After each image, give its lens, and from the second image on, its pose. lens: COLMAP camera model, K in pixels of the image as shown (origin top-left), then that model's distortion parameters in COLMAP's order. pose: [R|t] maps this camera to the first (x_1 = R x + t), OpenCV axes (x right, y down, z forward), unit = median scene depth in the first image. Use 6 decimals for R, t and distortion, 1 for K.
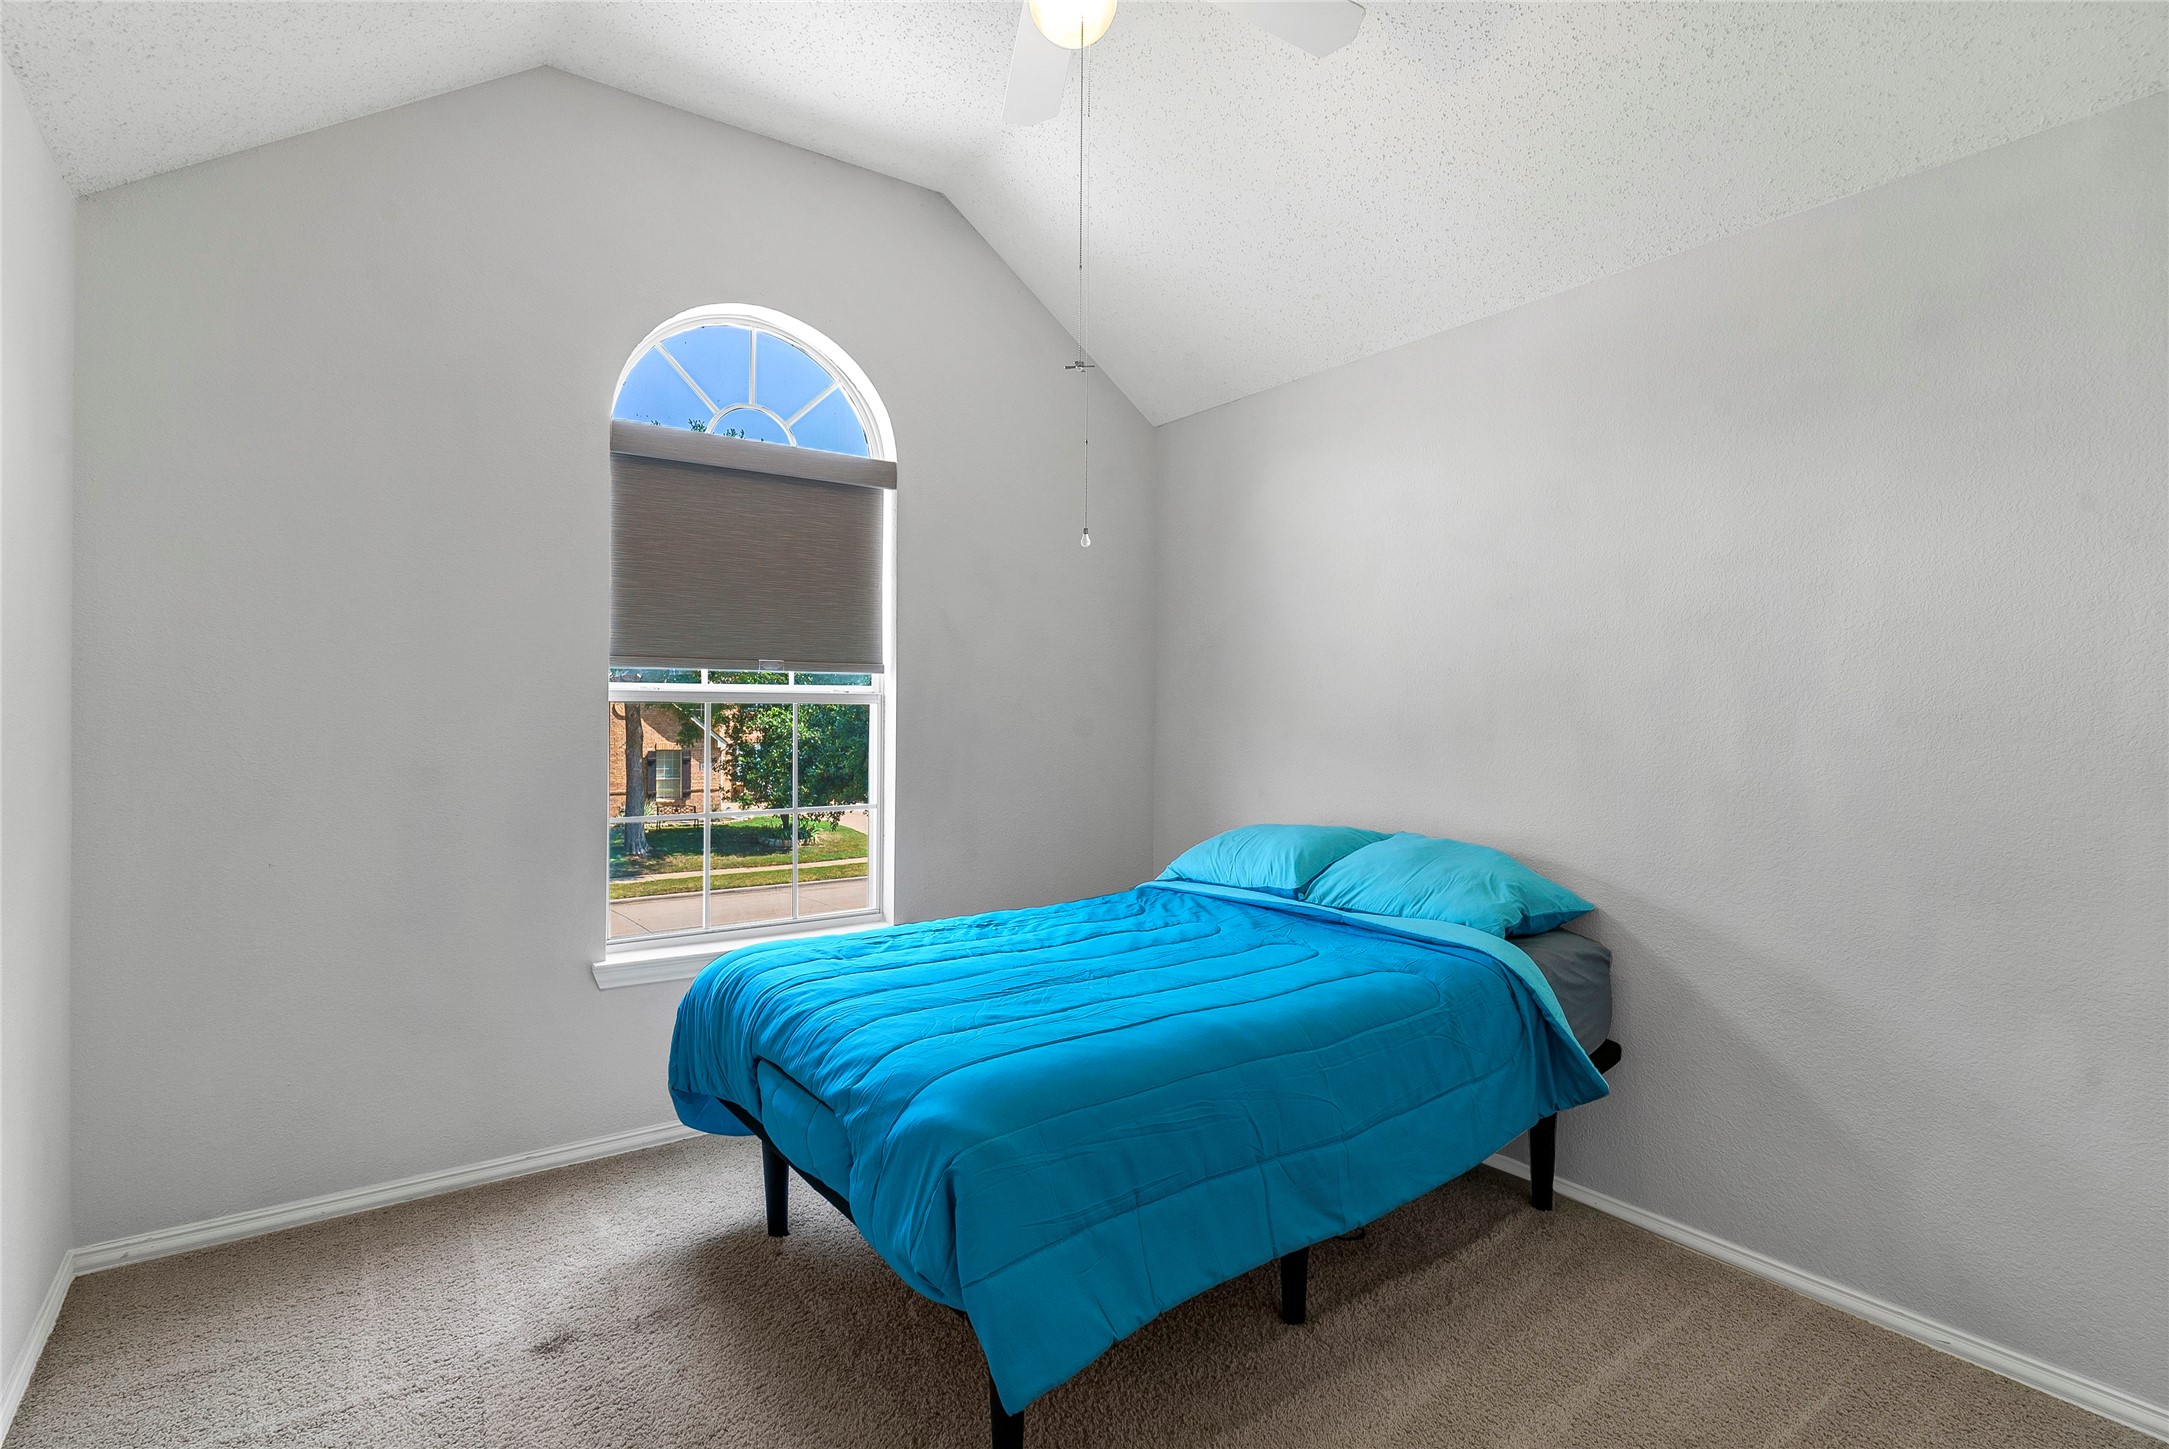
lens RADIAL K [[1057.9, 0, 1088.2], [0, 1057.9, 719.9], [0, 0, 1]] dist [0.004904, -0.001775]
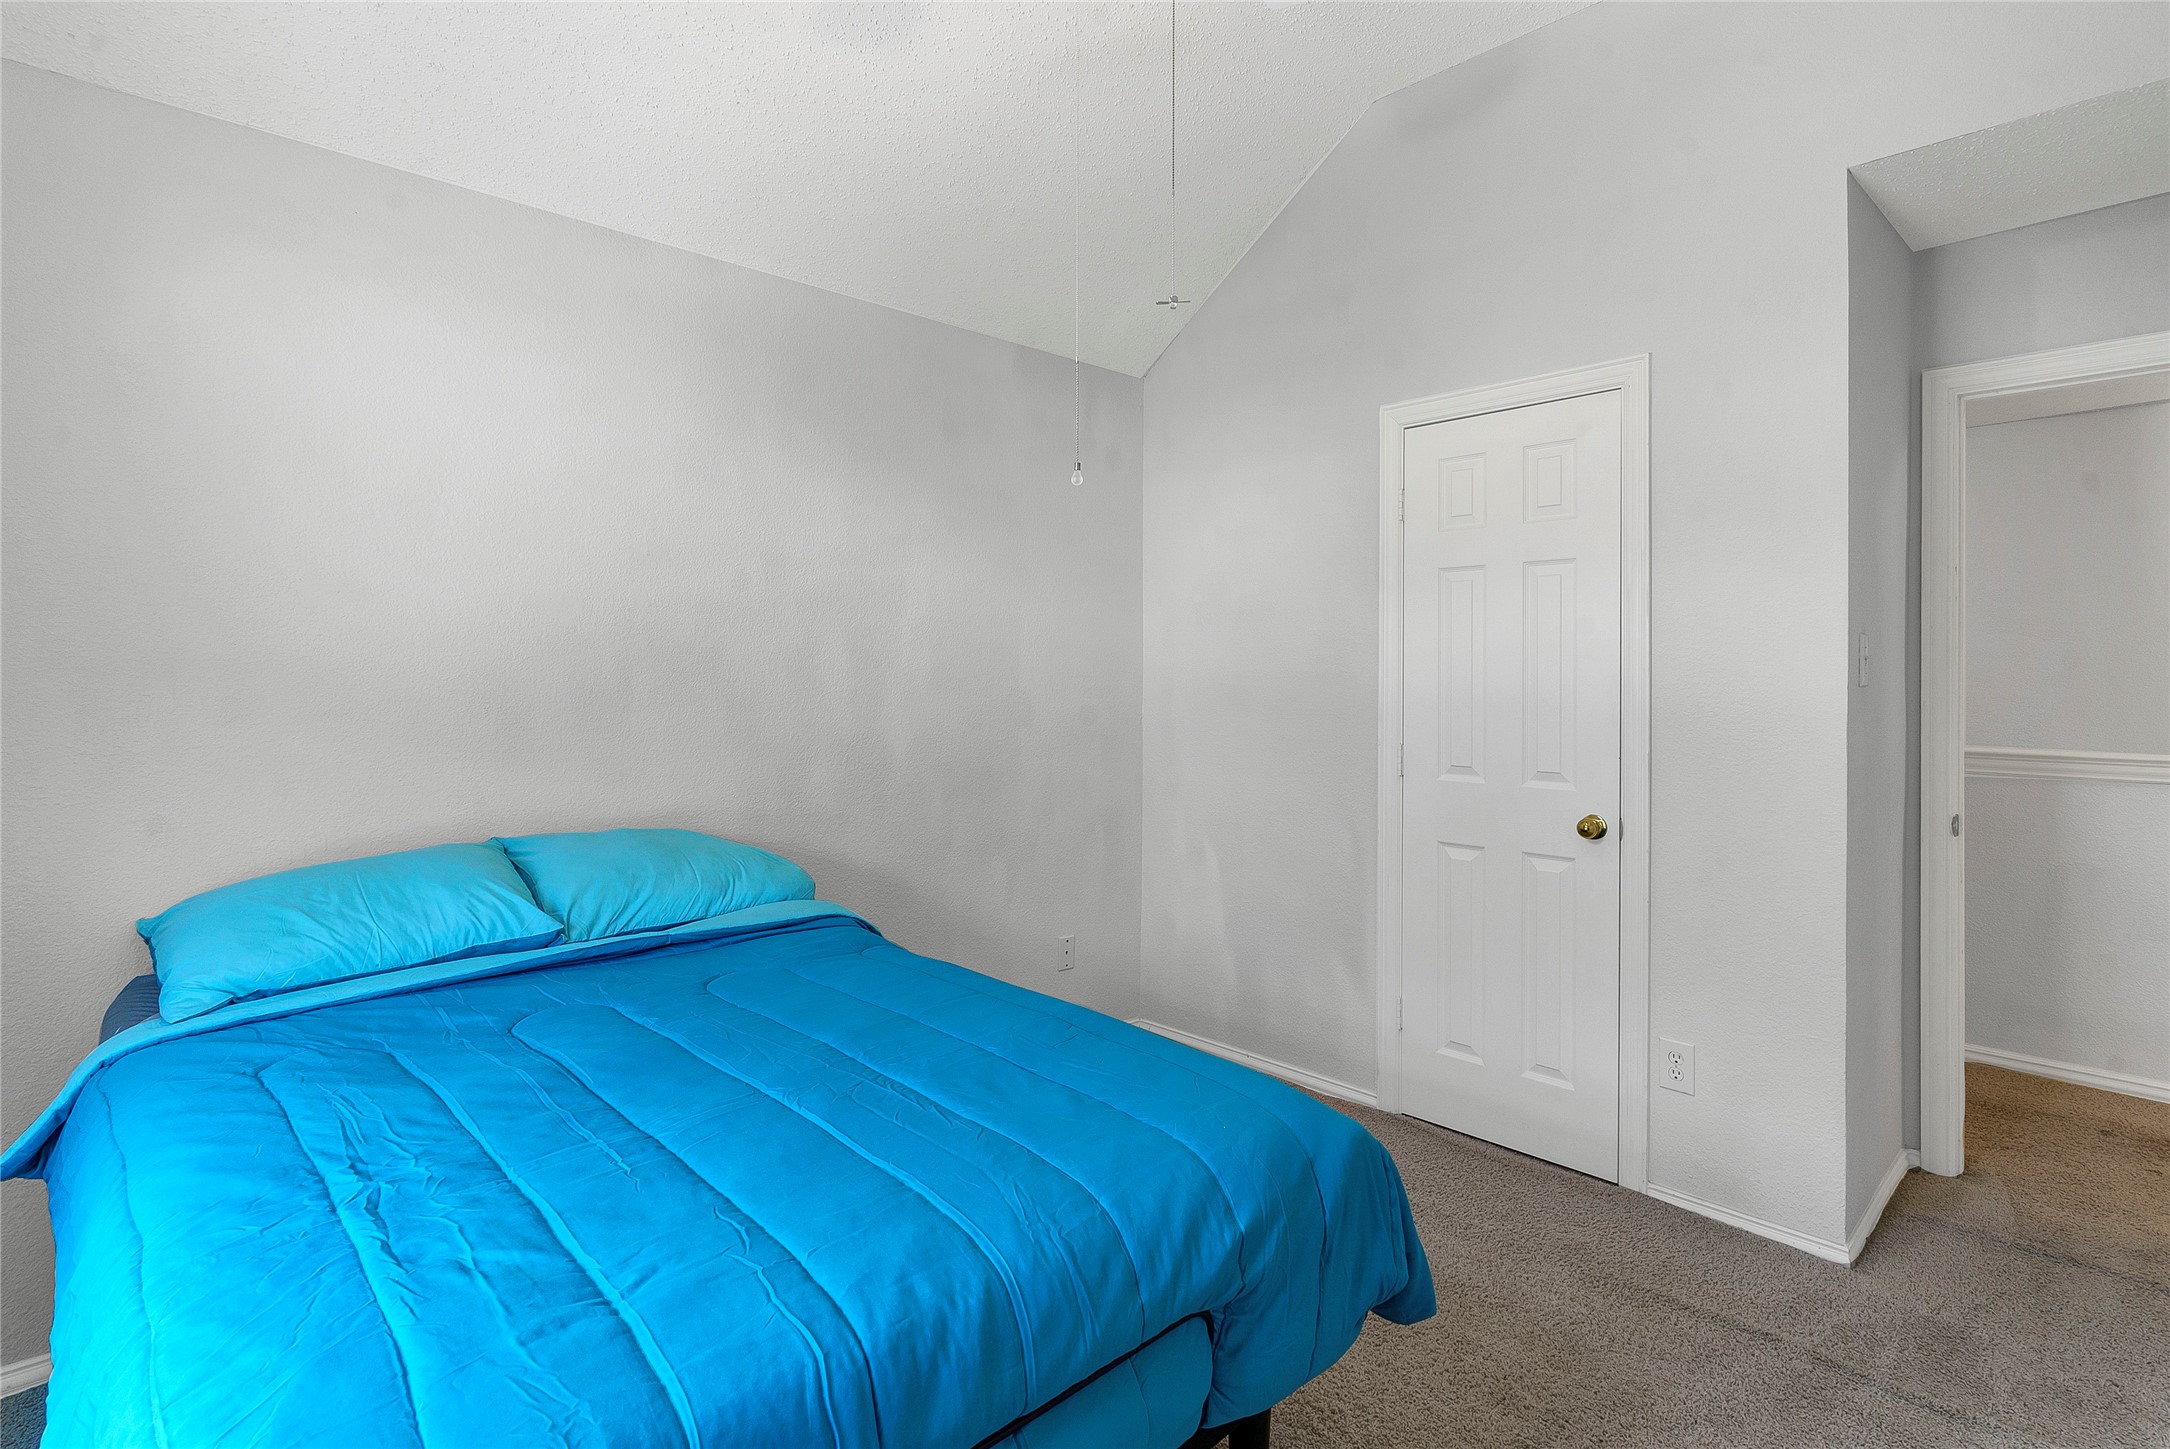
lens RADIAL K [[1058.4, 0, 1085.5], [0, 1058.4, 707.2], [0, 0, 1]] dist [0.004904, -0.001775]
pose [[-0.118061, -0.026304, 0.992658, -0.611802], [0.004935, 0.999621, 0.027076, -0.009219], [-0.992994, 0.008095, -0.117886, 0.805235]]
